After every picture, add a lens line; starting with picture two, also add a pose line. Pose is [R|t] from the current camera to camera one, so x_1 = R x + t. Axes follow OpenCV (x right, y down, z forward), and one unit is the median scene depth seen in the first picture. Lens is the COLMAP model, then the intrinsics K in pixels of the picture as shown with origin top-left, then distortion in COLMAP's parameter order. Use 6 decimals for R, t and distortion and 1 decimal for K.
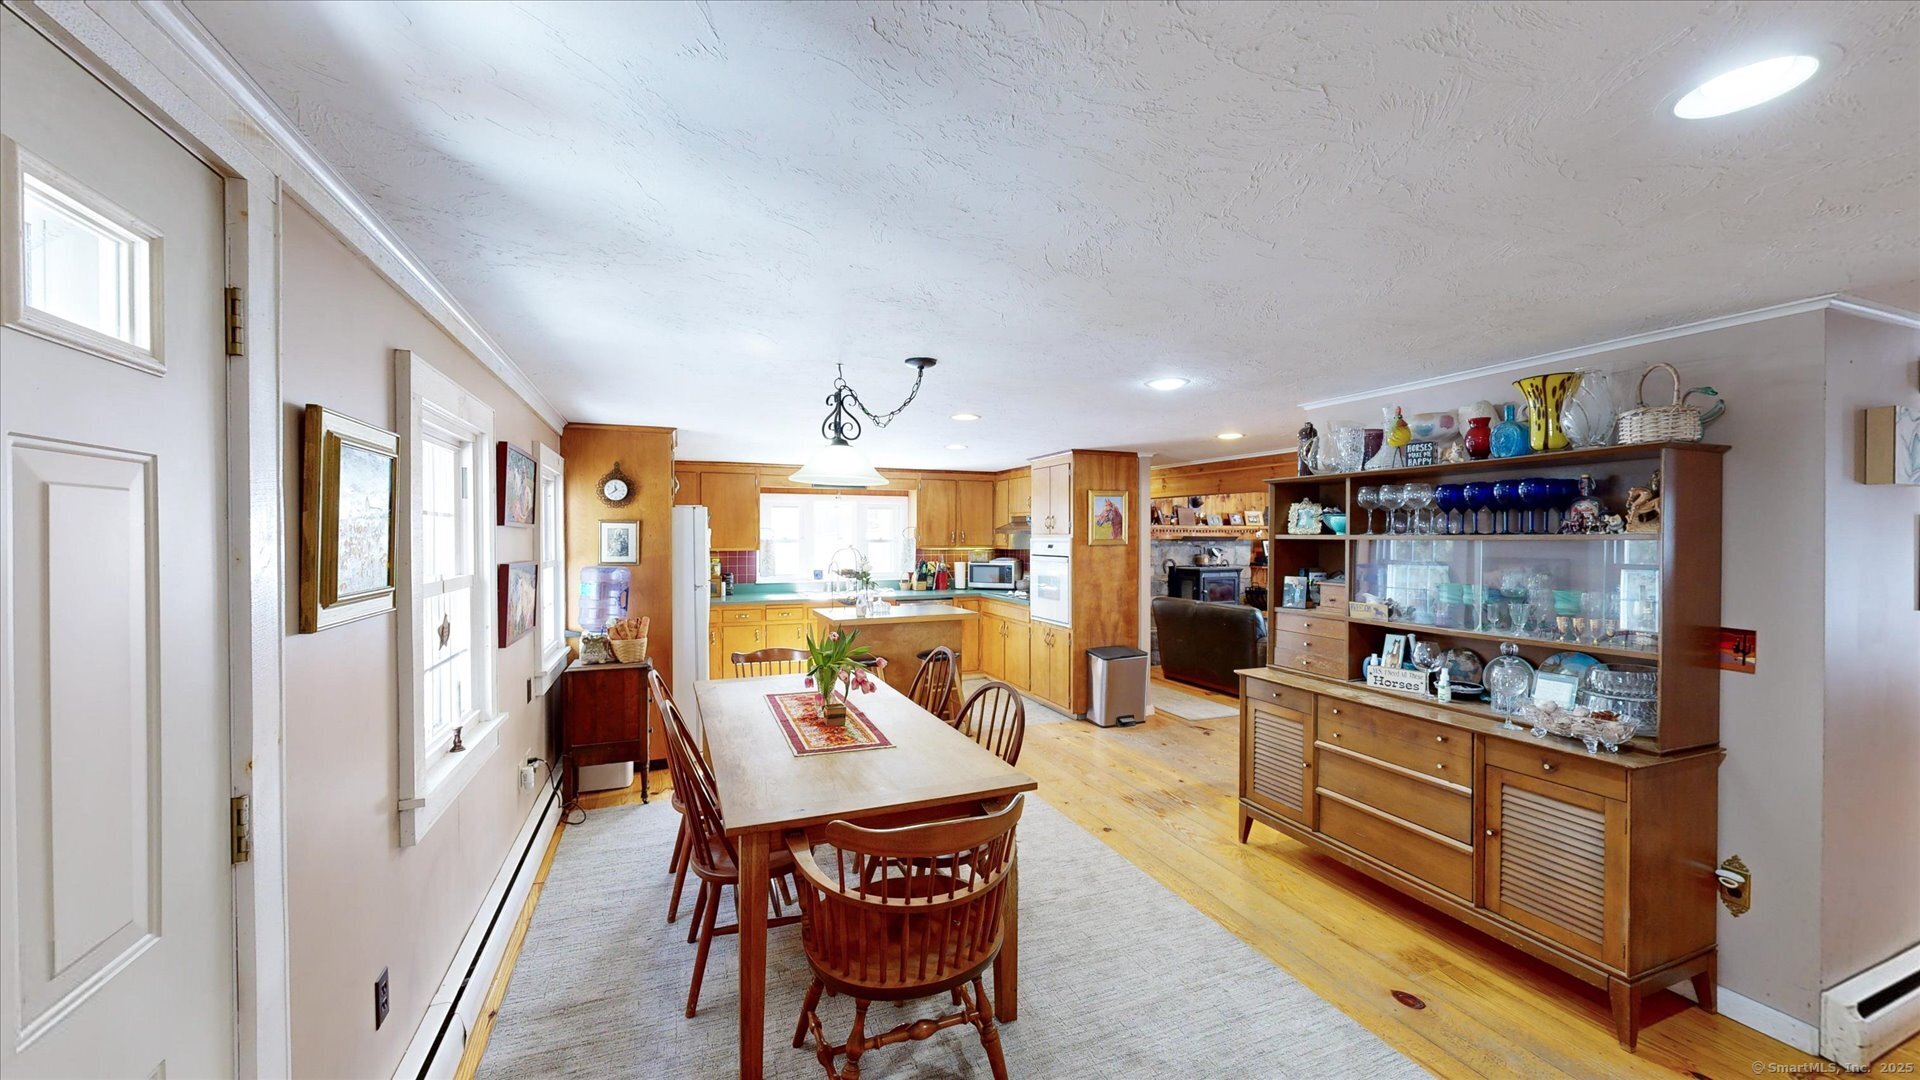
lens RADIAL K [[709.2, 0, 955.1], [0, 709.2, 540.0], [0, 0, 1]] dist [0.002265, -0.000344]
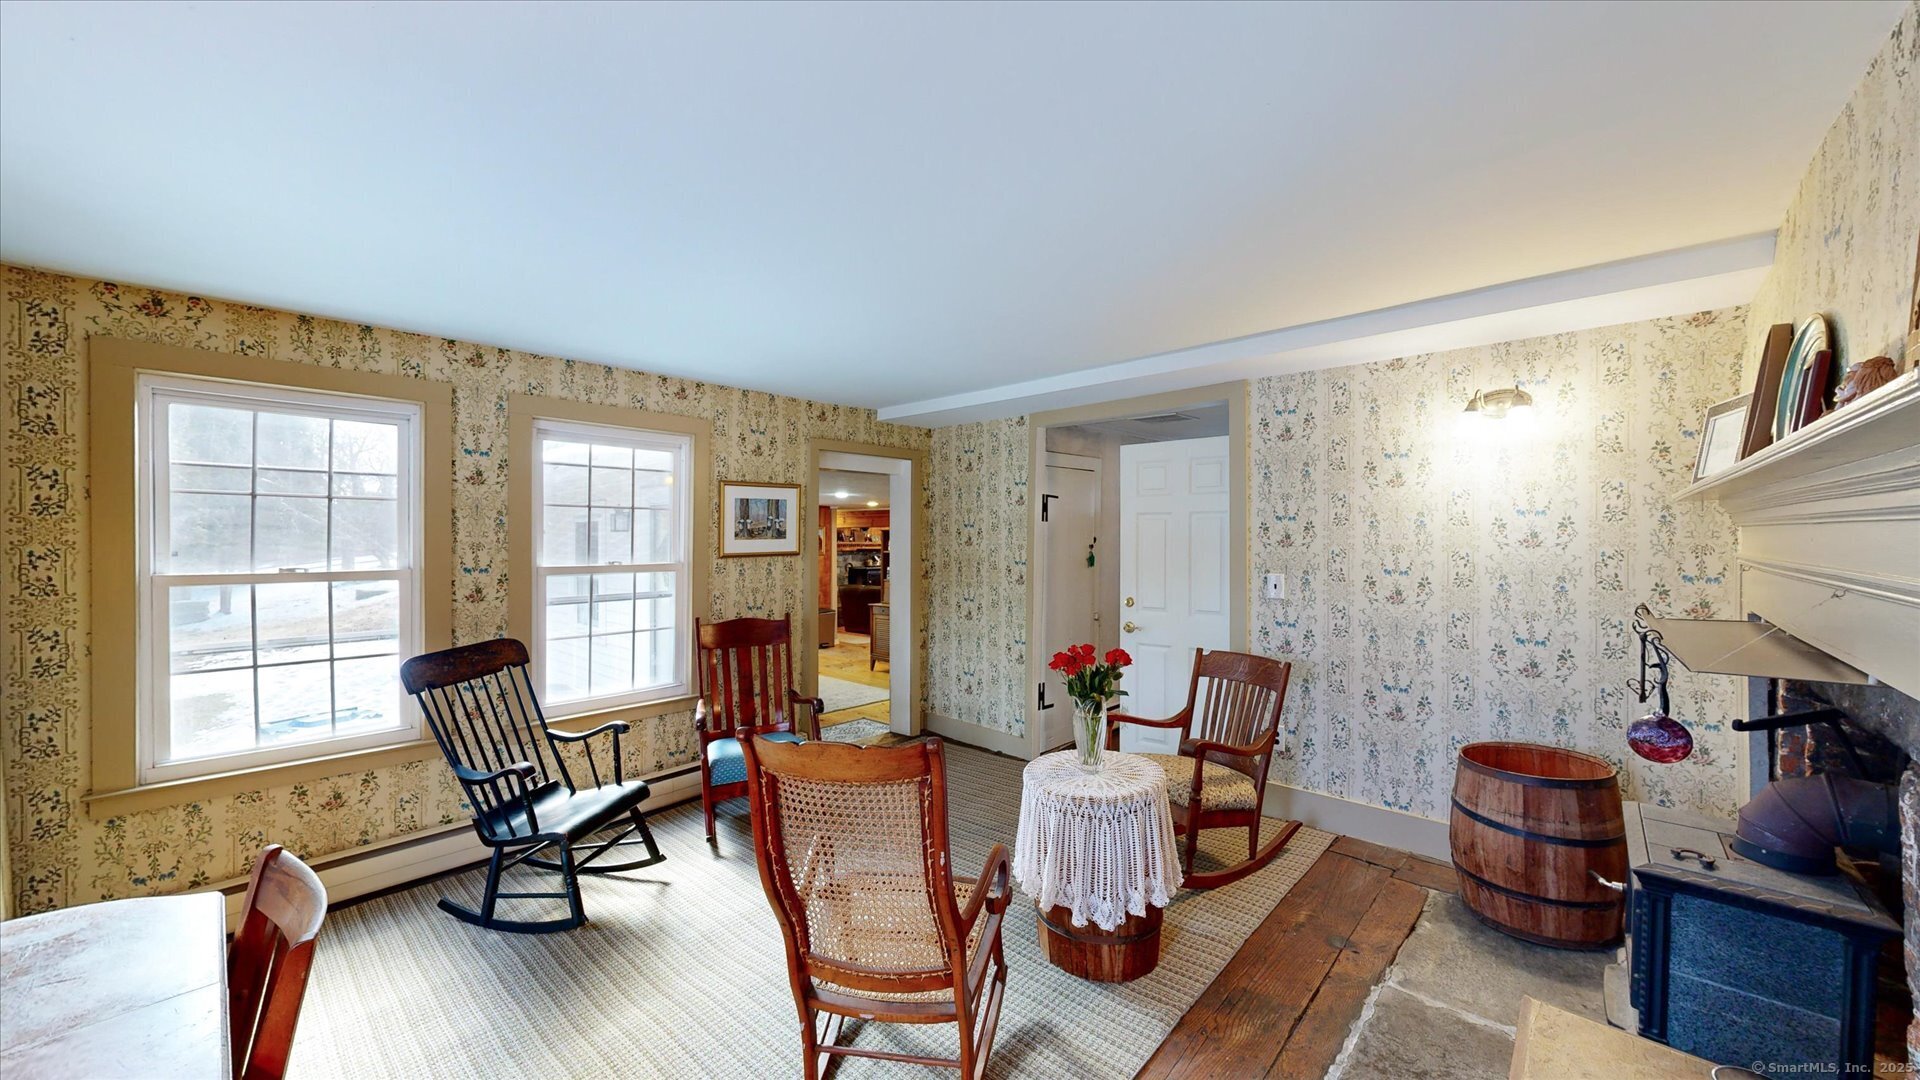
lens RADIAL K [[709.2, 0, 965.8], [0, 709.2, 546.2], [0, 0, 1]] dist [0.002265, -0.000344]
pose [[0.903019, -0.005544, 0.429565, -0.183937], [0.007165, 0.999972, -0.002157, -0.006559], [-0.429541, 0.005026, 0.903033, -0.695670]]
